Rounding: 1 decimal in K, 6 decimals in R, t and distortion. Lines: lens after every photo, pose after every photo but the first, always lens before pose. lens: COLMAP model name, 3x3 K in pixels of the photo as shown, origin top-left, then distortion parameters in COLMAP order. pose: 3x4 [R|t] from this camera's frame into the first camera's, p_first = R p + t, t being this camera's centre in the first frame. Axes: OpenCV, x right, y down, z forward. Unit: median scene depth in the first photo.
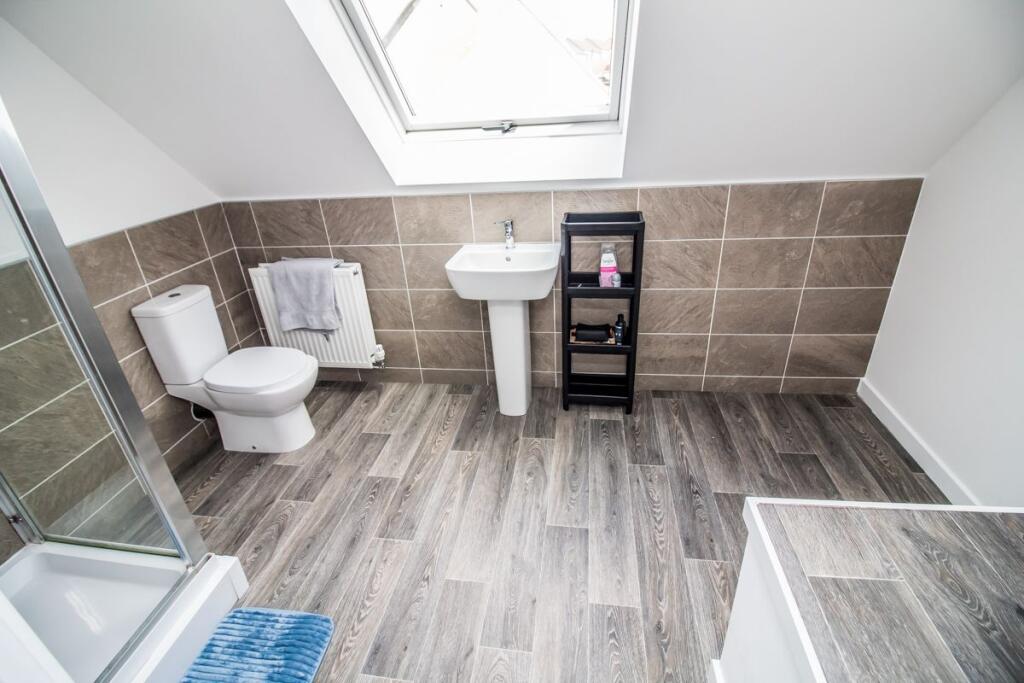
lens RADIAL K [[467.8, 0, 509.1], [0, 467.8, 331.3], [0, 0, 1]] dist [-0.000749, -0.014667]
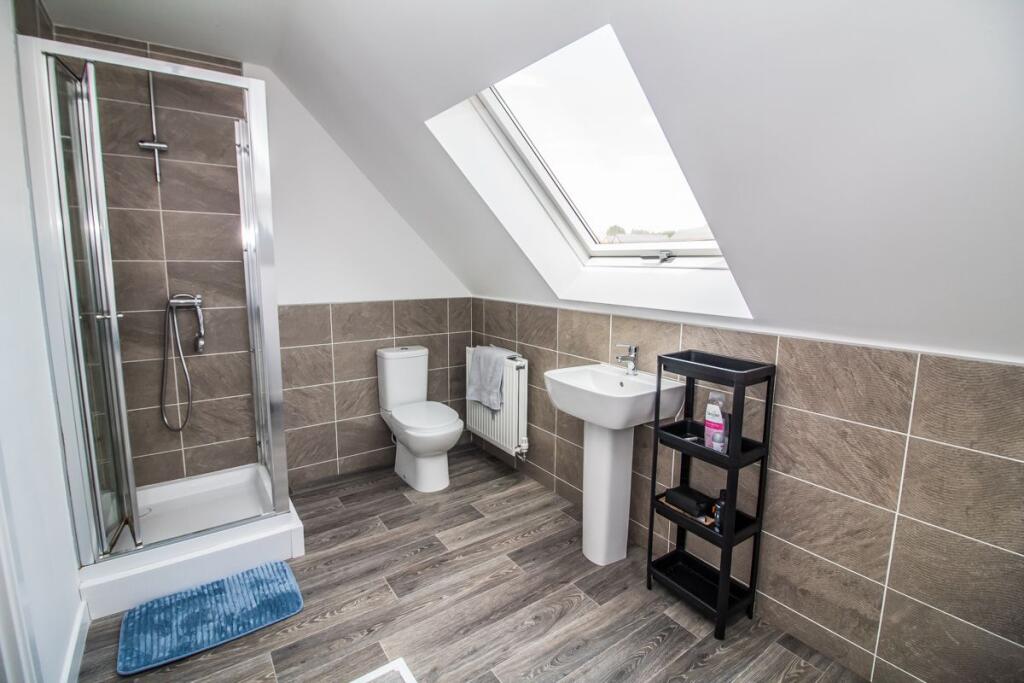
lens RADIAL K [[467.8, 0, 509.1], [0, 467.8, 331.3], [0, 0, 1]] dist [-0.000749, -0.014667]
pose [[0.689946, 0.166161, -0.704532, 0.483472], [-0.355189, 0.925782, -0.129493, -0.051846], [0.630726, 0.339585, 0.697758, 0.167973]]
